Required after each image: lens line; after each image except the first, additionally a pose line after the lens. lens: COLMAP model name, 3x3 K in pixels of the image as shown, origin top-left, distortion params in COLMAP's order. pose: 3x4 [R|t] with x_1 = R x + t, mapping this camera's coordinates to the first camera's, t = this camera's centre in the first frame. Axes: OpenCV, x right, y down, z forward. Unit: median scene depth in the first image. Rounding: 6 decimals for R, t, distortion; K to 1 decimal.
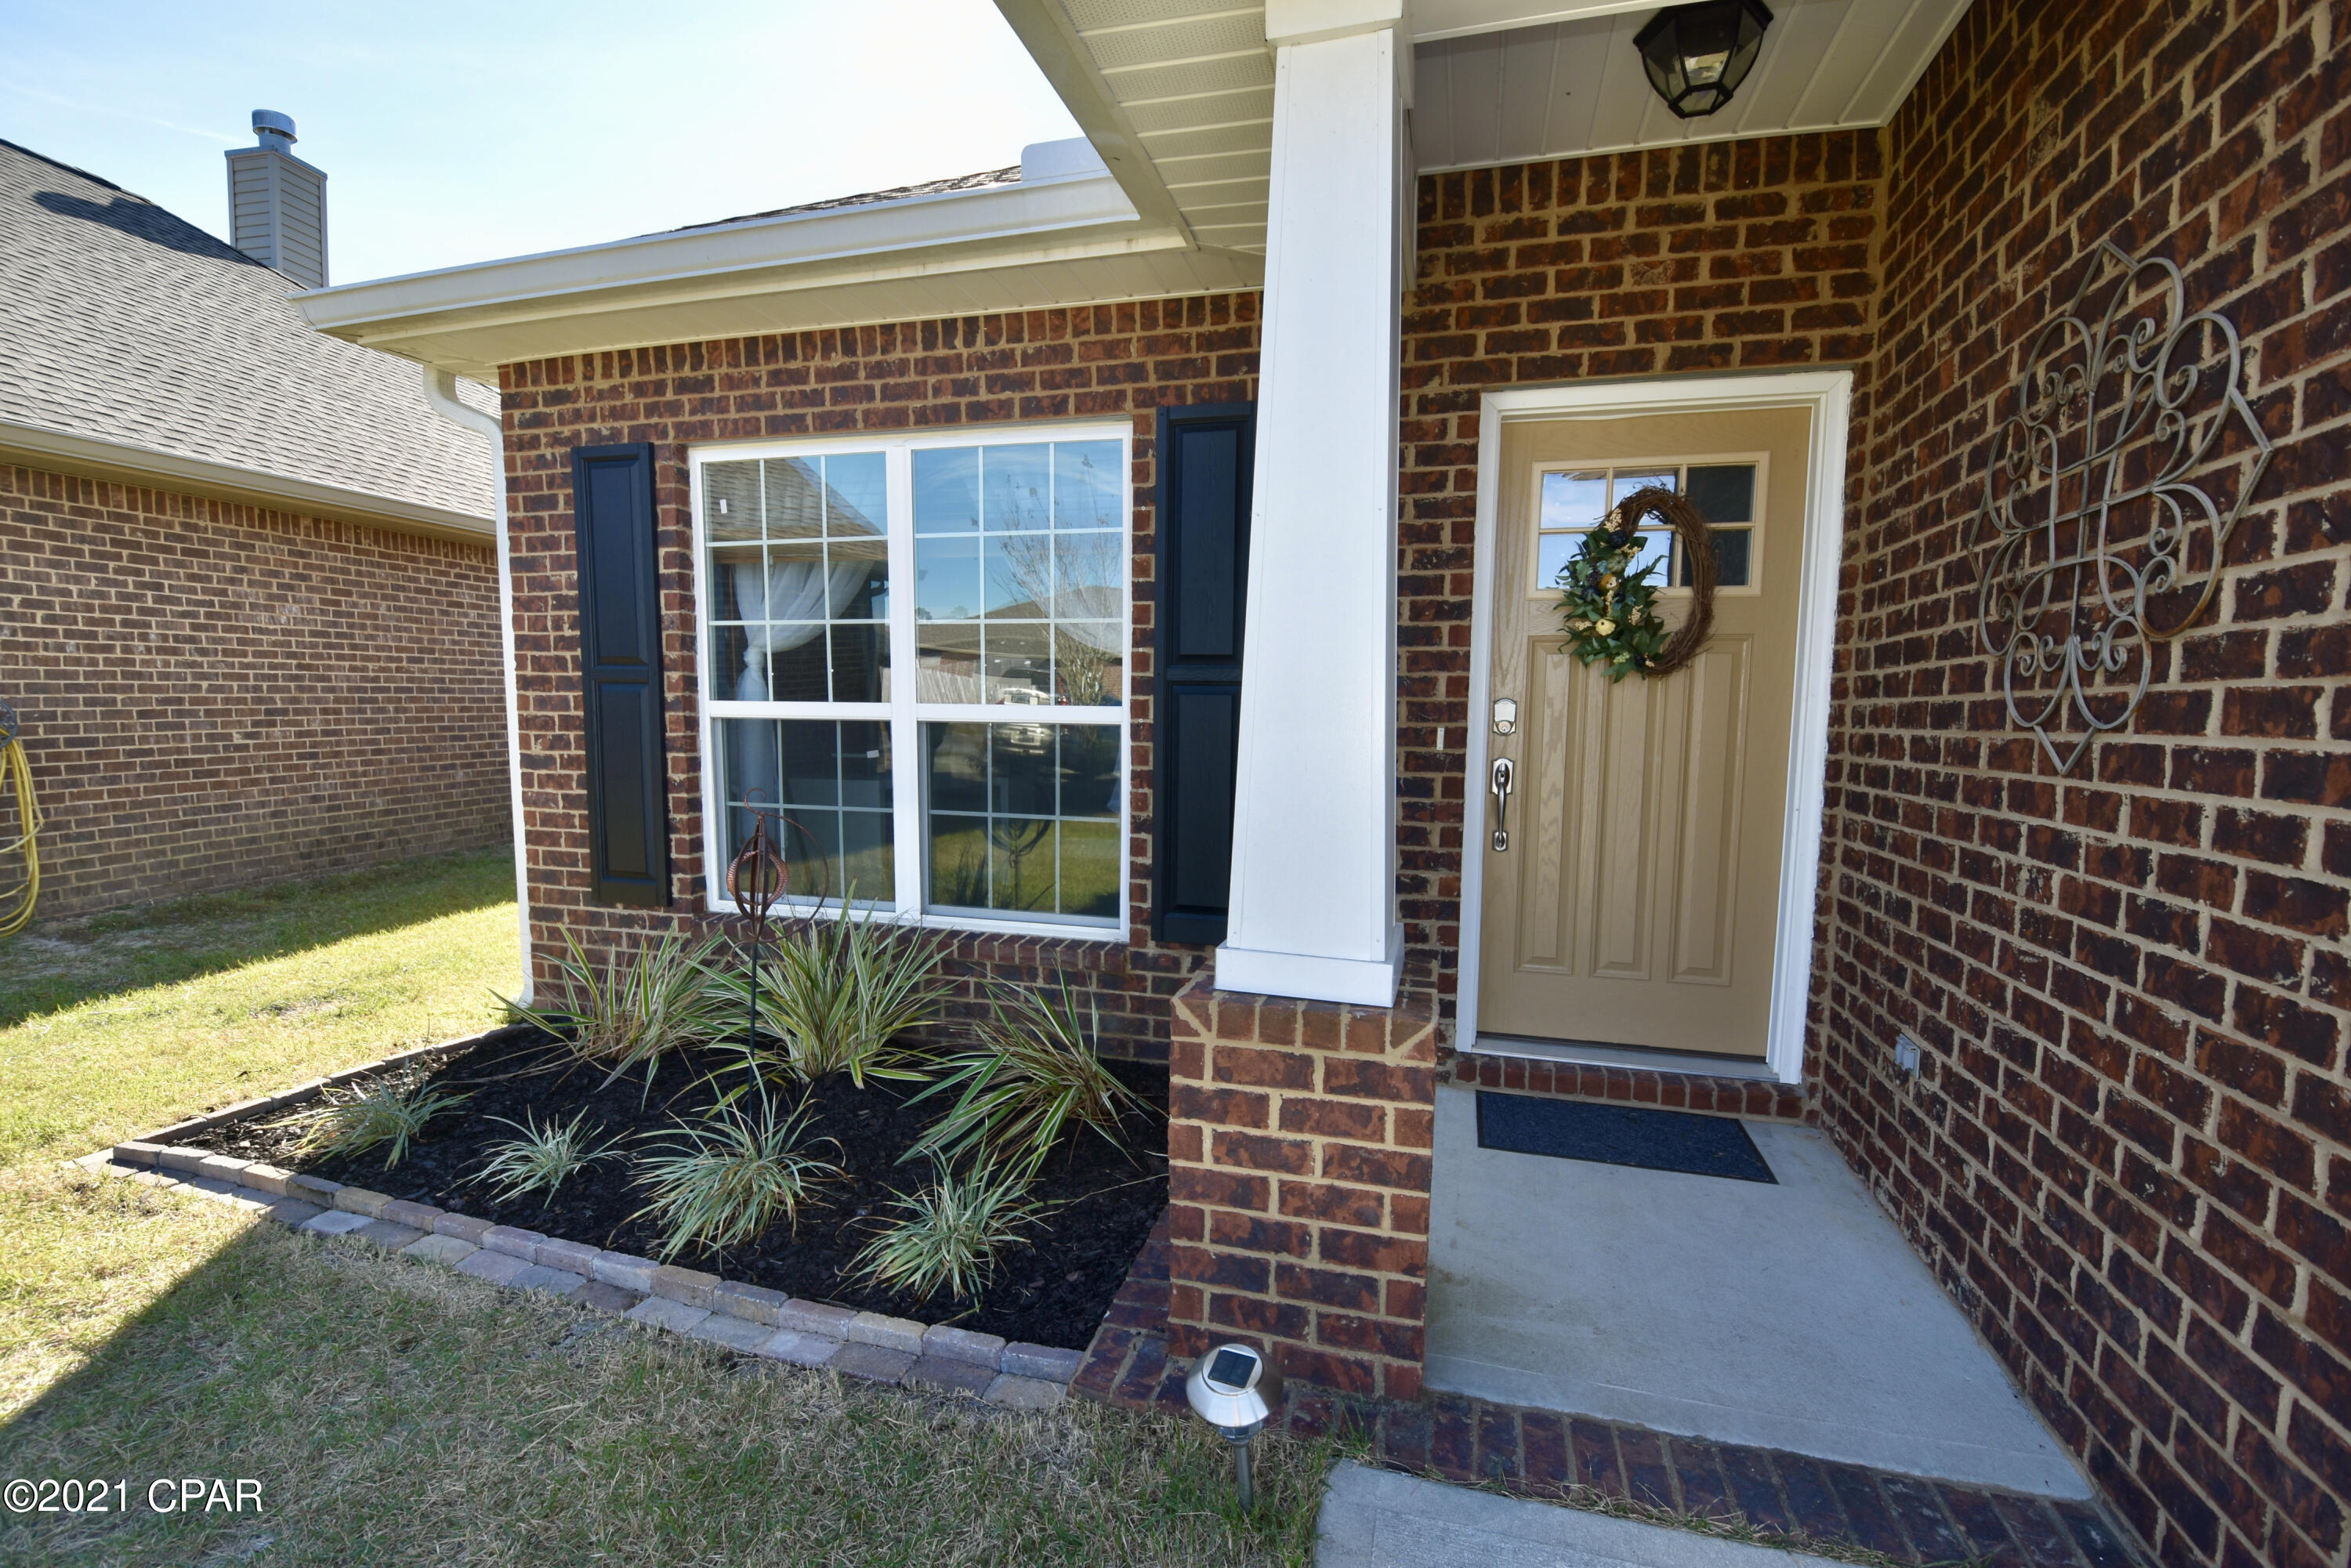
lens RADIAL K [[1041.3, 0, 1167.9], [0, 1041.3, 806.5], [0, 0, 1]] dist [-0.000193, -0.014058]
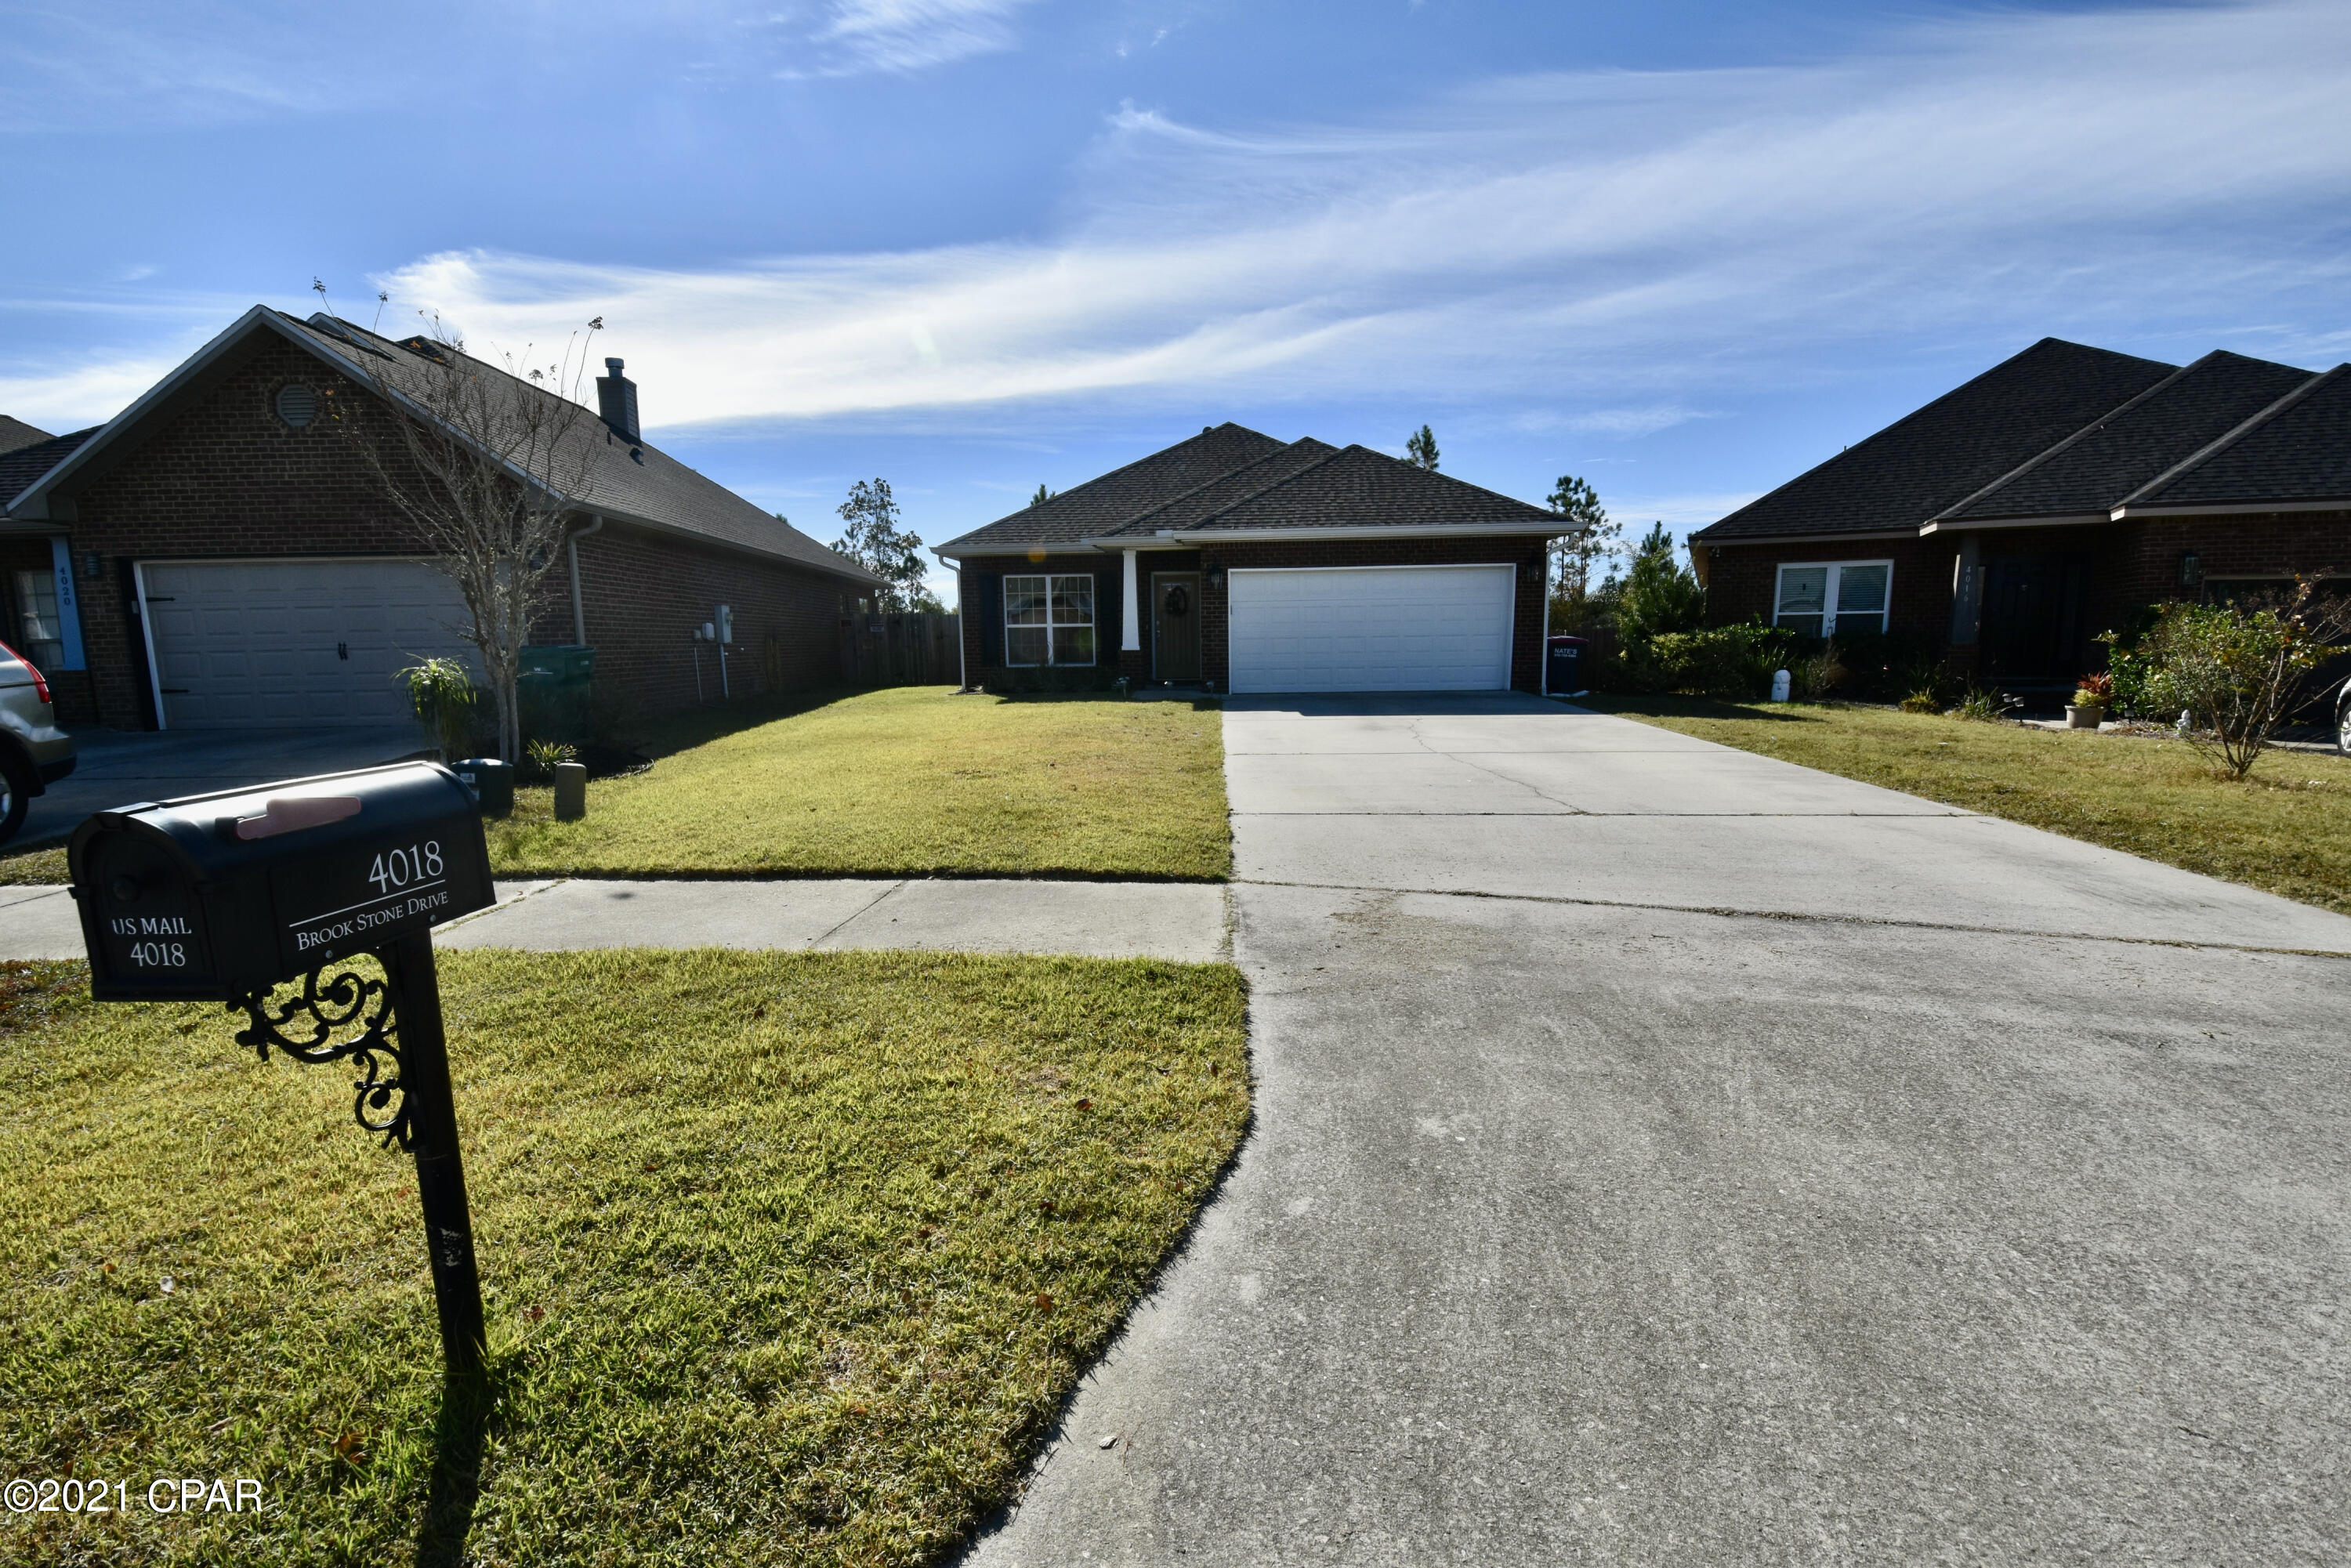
lens RADIAL K [[1041.3, 0, 1163.6], [0, 1041.3, 792.7], [0, 0, 1]] dist [-0.000193, -0.014058]
pose [[0.975753, -0.055235, 0.211788, -1.081539], [0.046638, 0.997881, 0.045380, 0.689539], [-0.213846, -0.034402, 0.976261, -5.473611]]
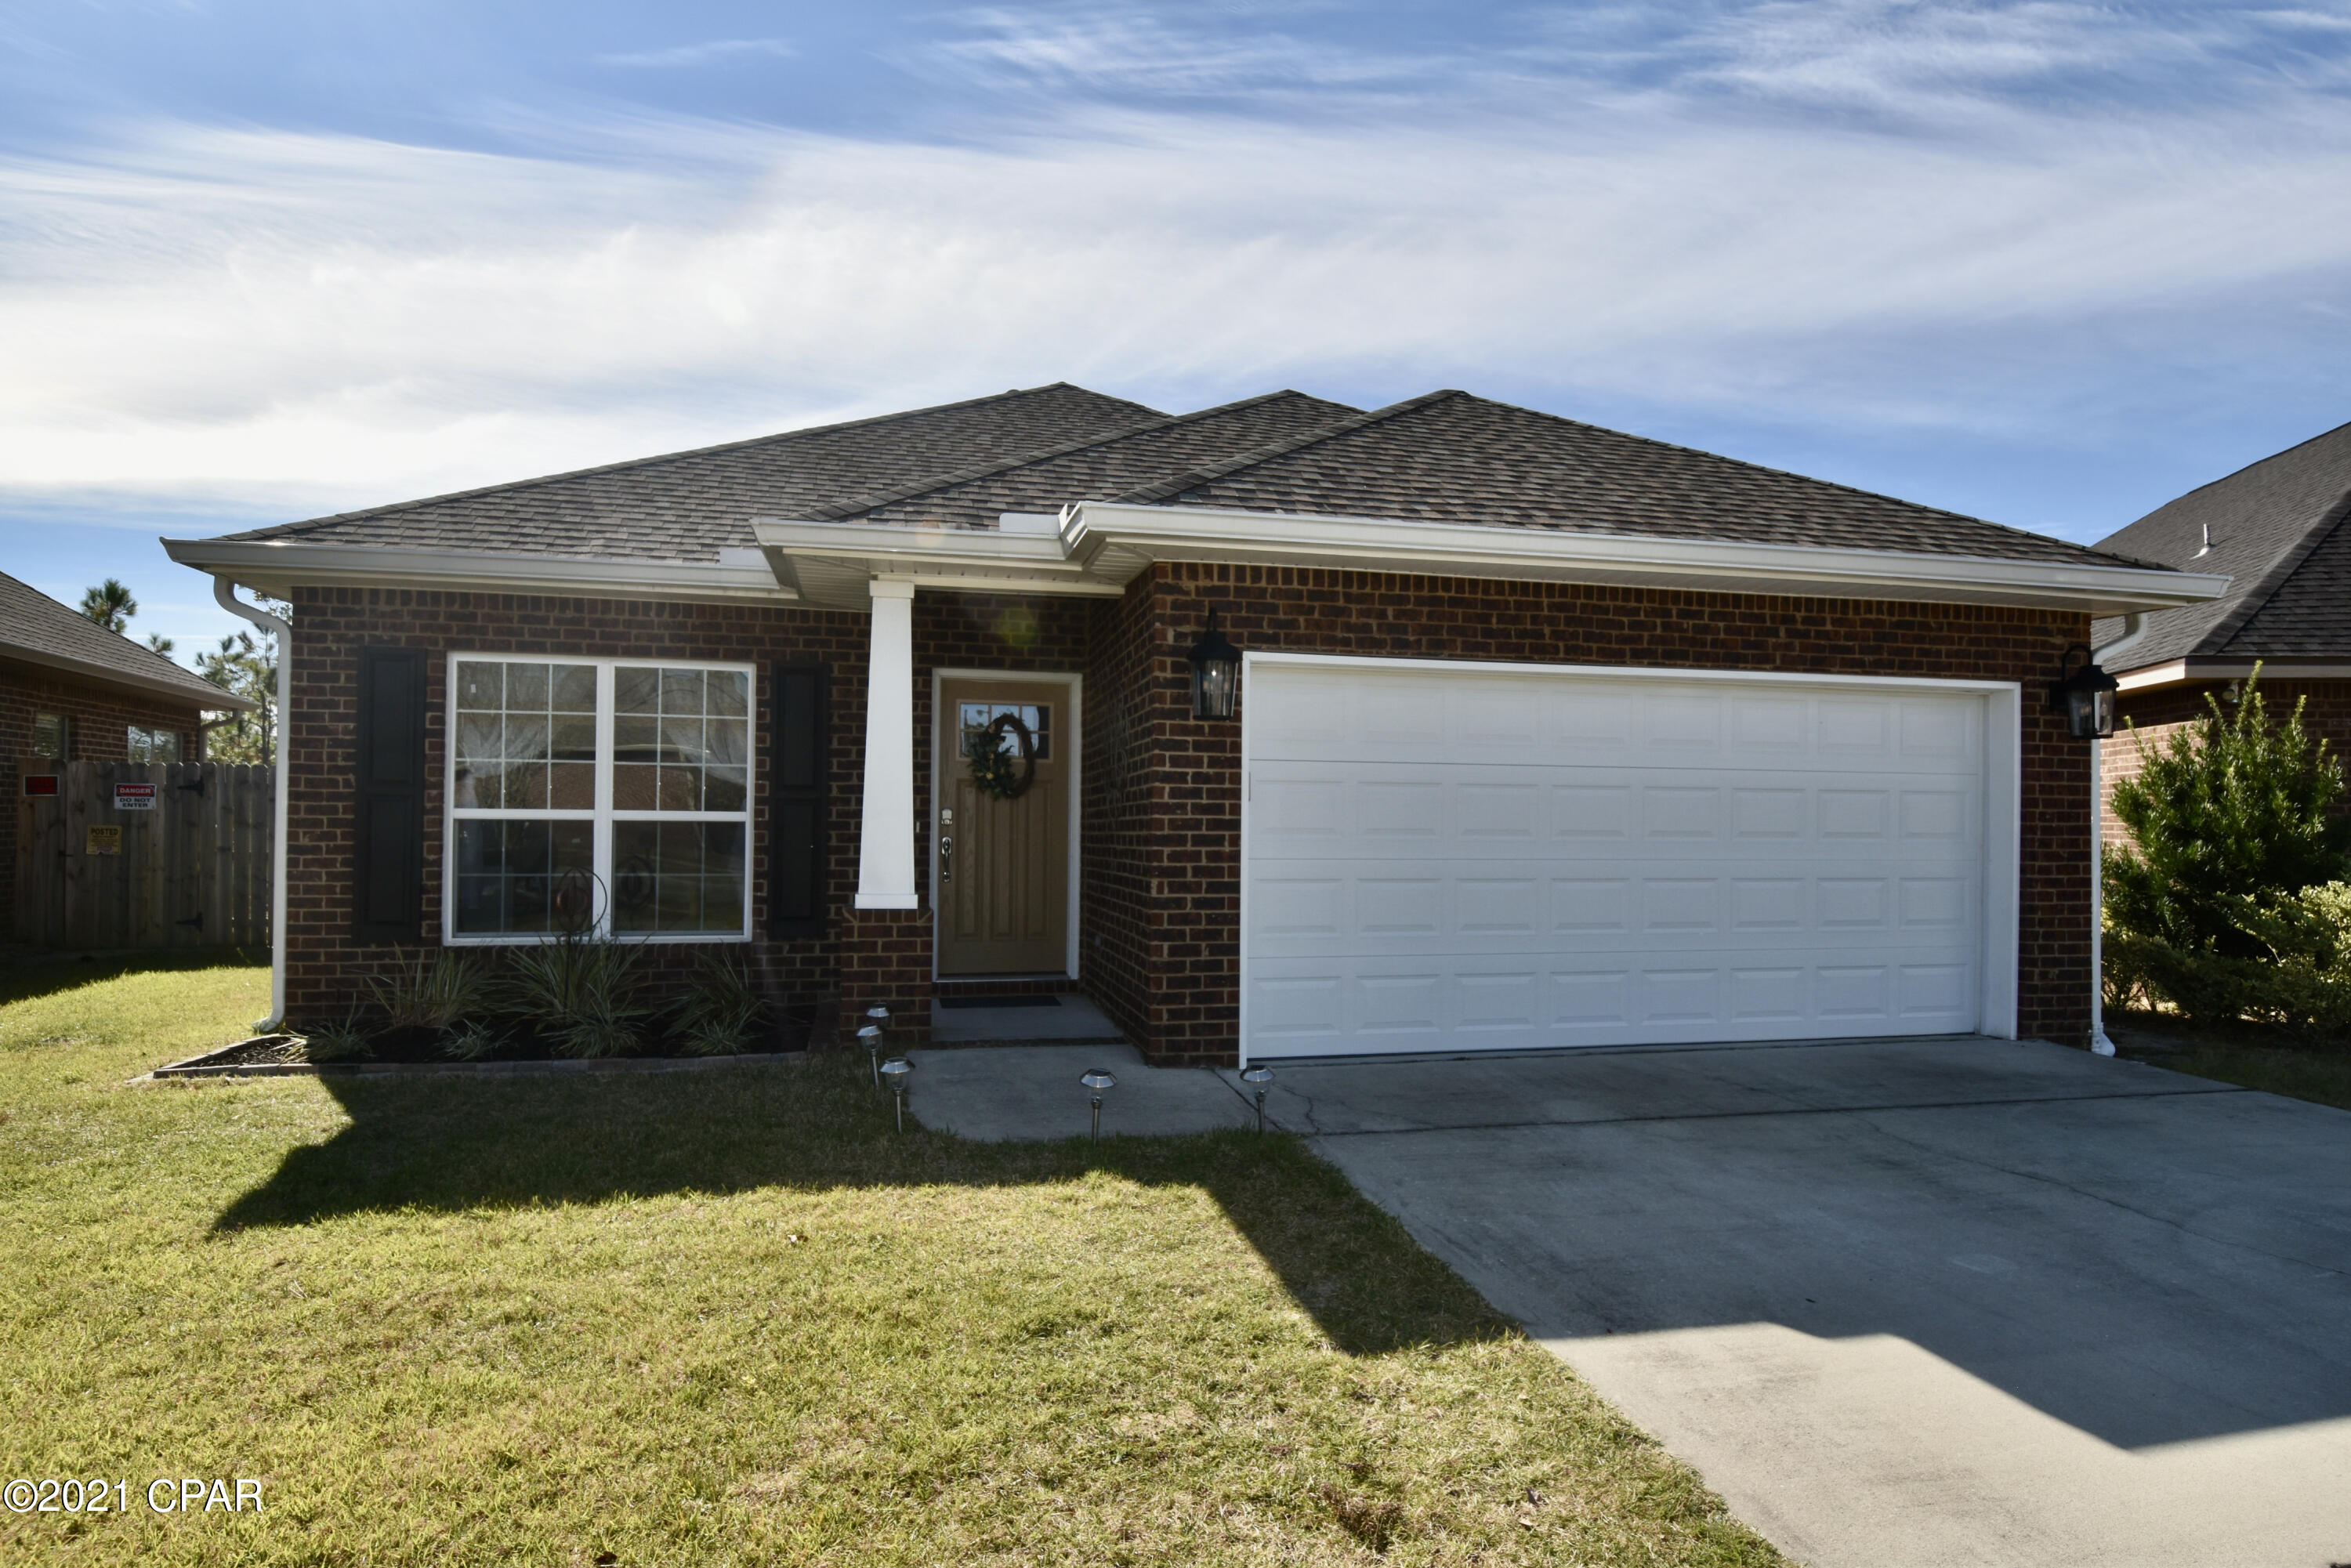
lens RADIAL K [[1261.7, 0, 1181.1], [0, 1261.7, 799.2], [0, 0, 1]] dist [0.010455, -0.002051]
pose [[0.872474, 0.006625, 0.488615, -0.552231], [0.049274, 0.993619, -0.101455, 0.173946], [-0.486170, 0.112593, 0.866581, -1.565502]]
